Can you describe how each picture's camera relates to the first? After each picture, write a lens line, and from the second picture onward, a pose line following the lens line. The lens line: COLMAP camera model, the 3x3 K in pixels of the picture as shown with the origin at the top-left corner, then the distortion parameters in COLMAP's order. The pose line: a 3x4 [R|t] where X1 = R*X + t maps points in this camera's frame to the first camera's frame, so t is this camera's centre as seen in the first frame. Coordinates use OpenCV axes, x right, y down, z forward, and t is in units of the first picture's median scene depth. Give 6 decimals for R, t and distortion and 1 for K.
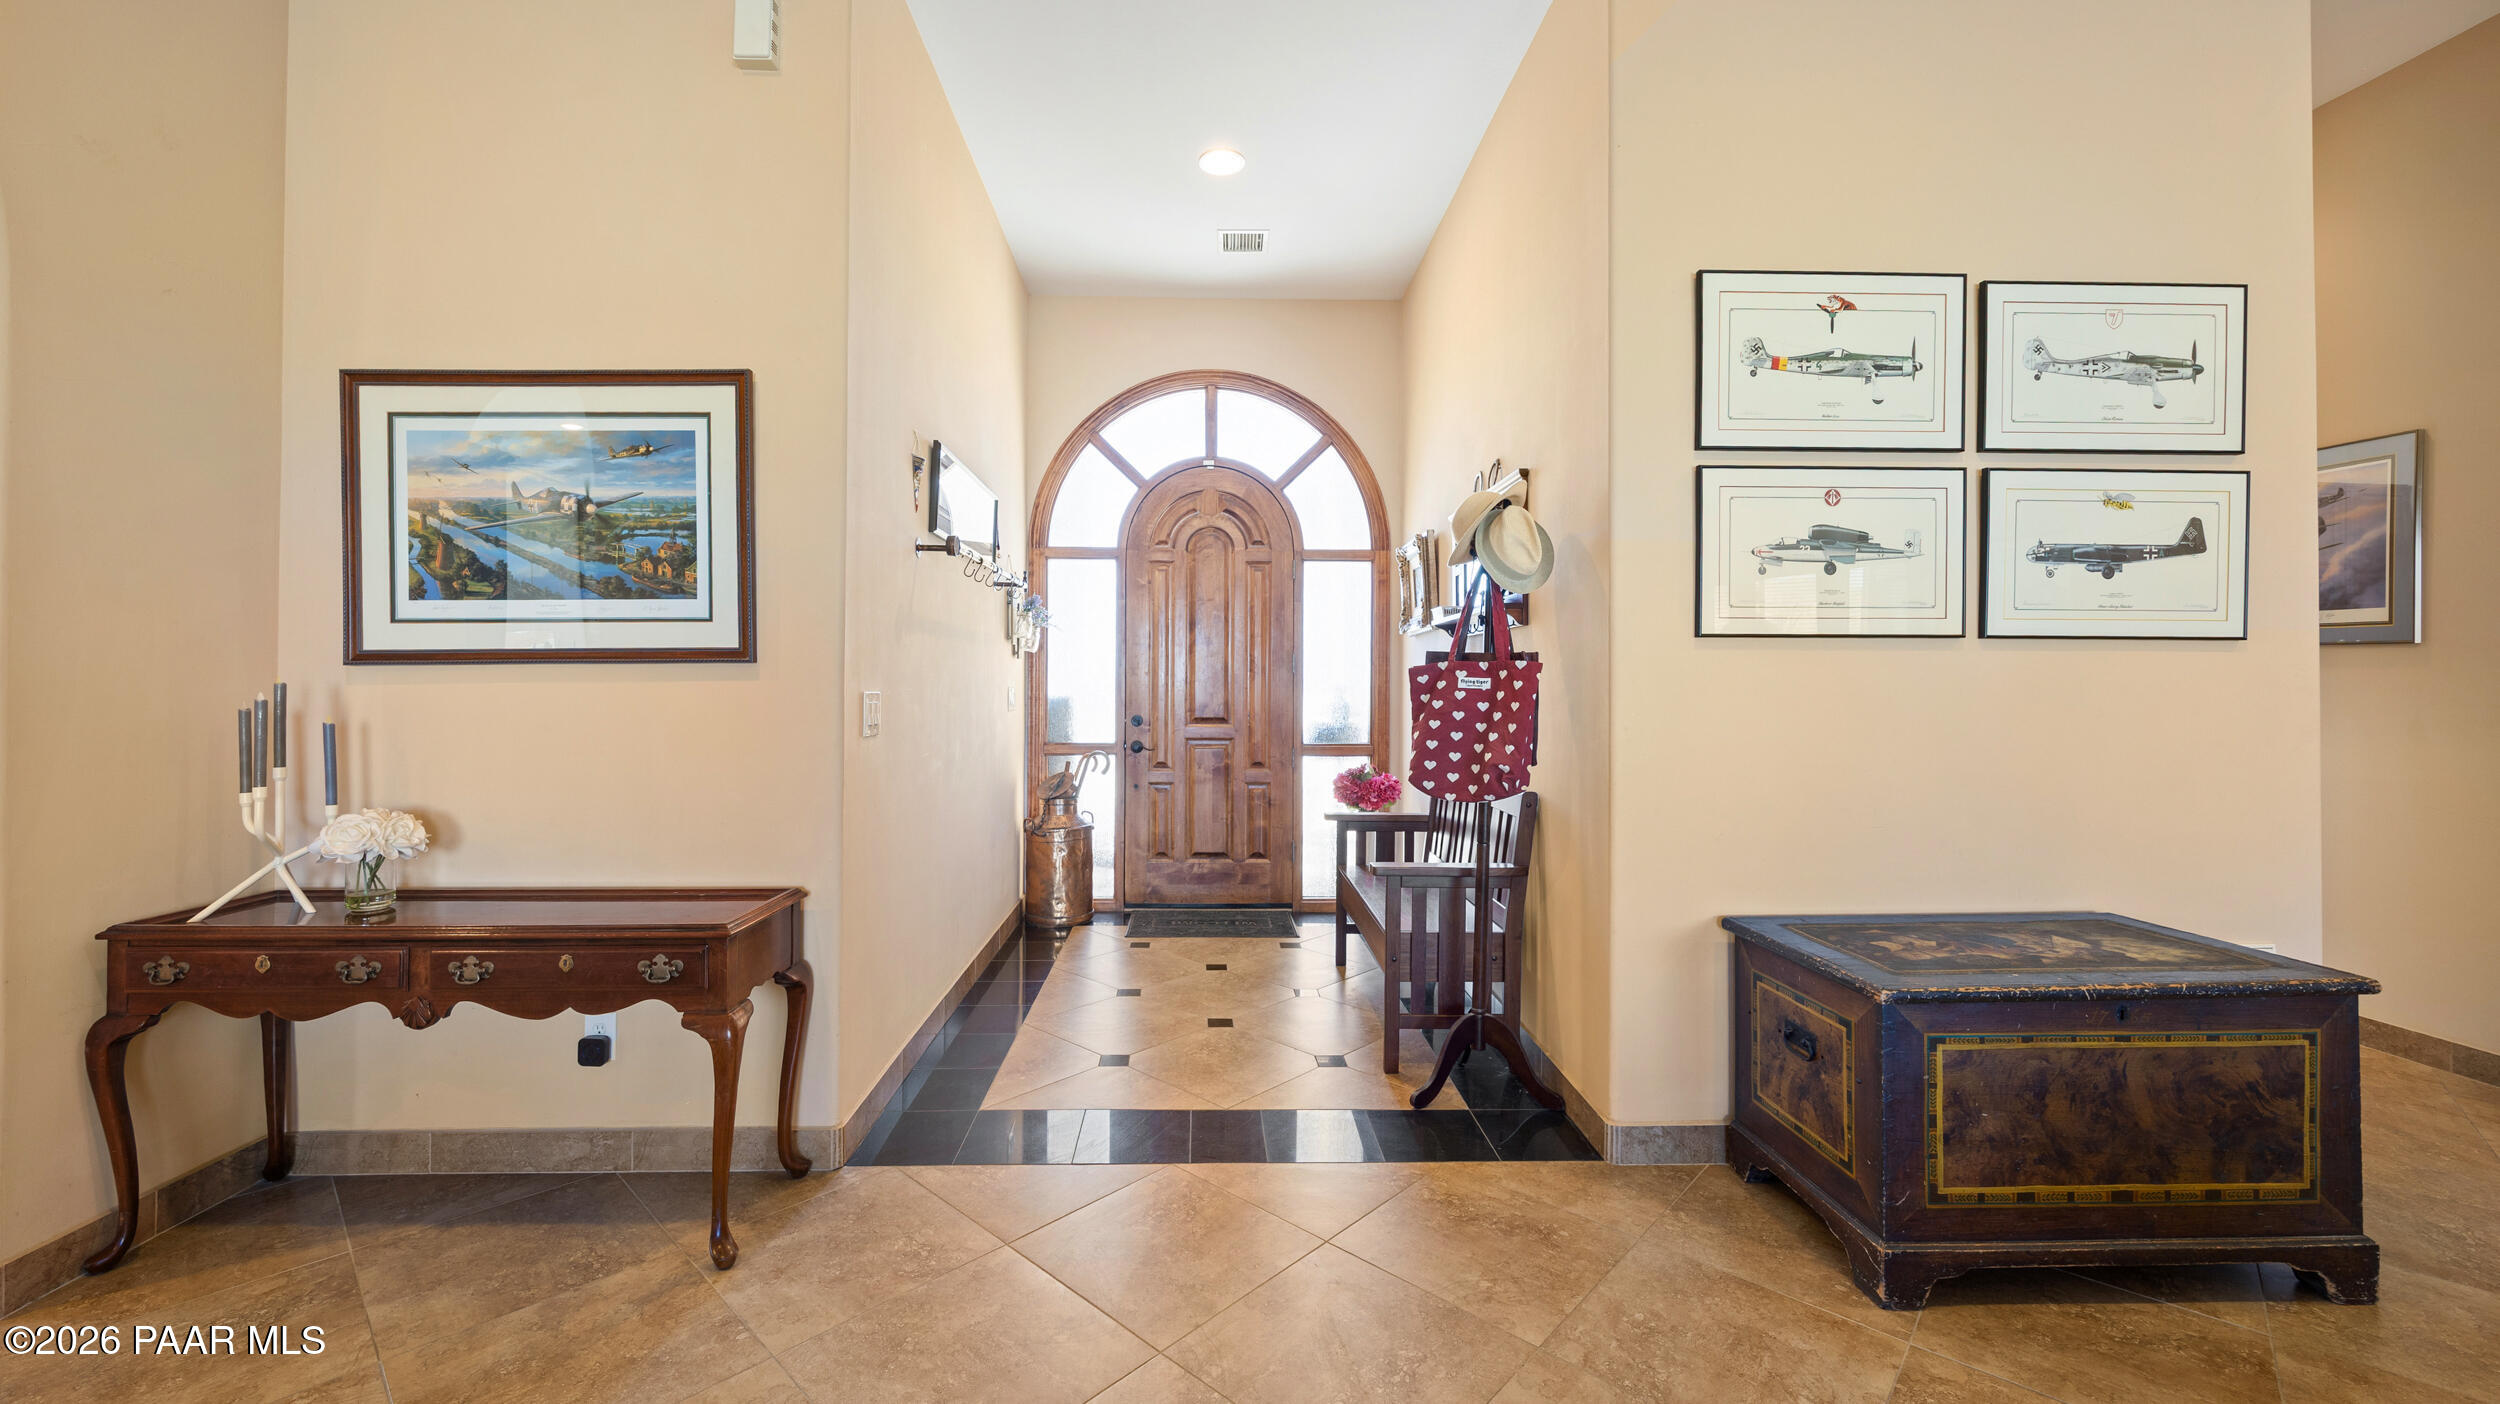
lens RADIAL K [[970.7, 0, 1237.2], [0, 970.7, 689.4], [0, 0, 1]] dist [-0.001042, 0.000183]
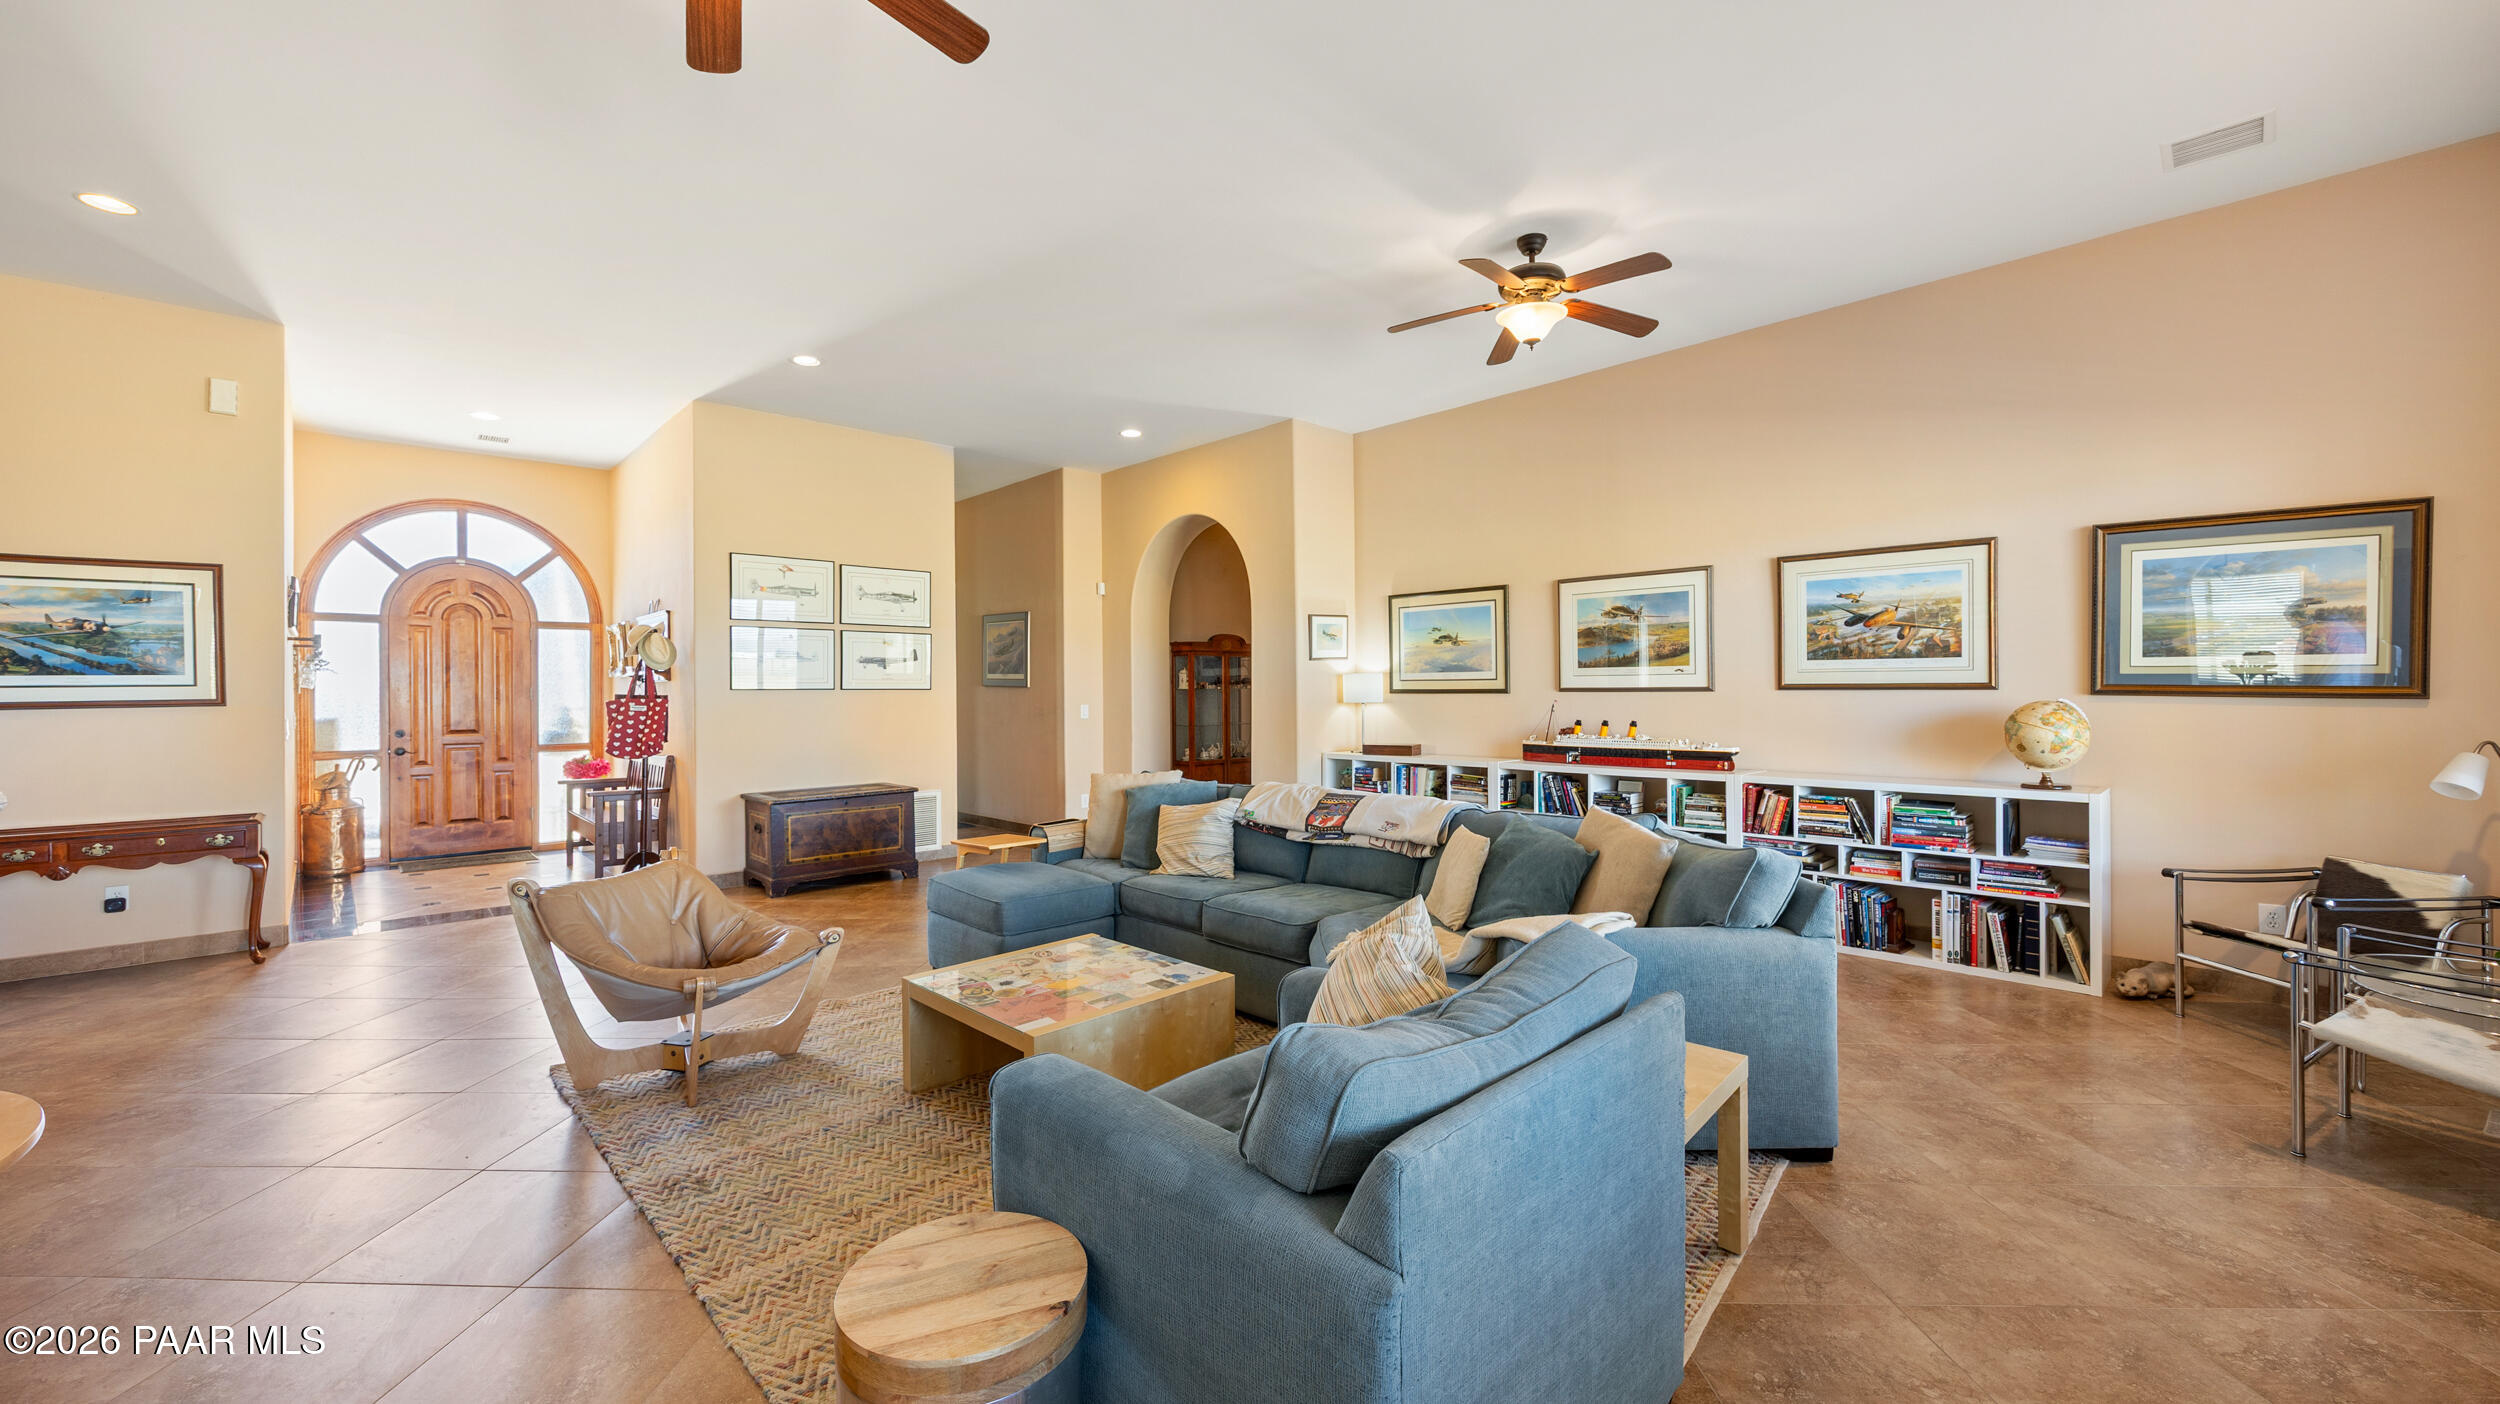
lens RADIAL K [[970.7, 0, 1237.2], [0, 970.7, 689.4], [0, 0, 1]] dist [-0.001042, 0.000183]
pose [[0.754979, -0.006938, 0.655712, -0.113356], [0.011762, 0.999926, -0.002962, -0.015884], [-0.655643, 0.009949, 0.755005, -0.974127]]
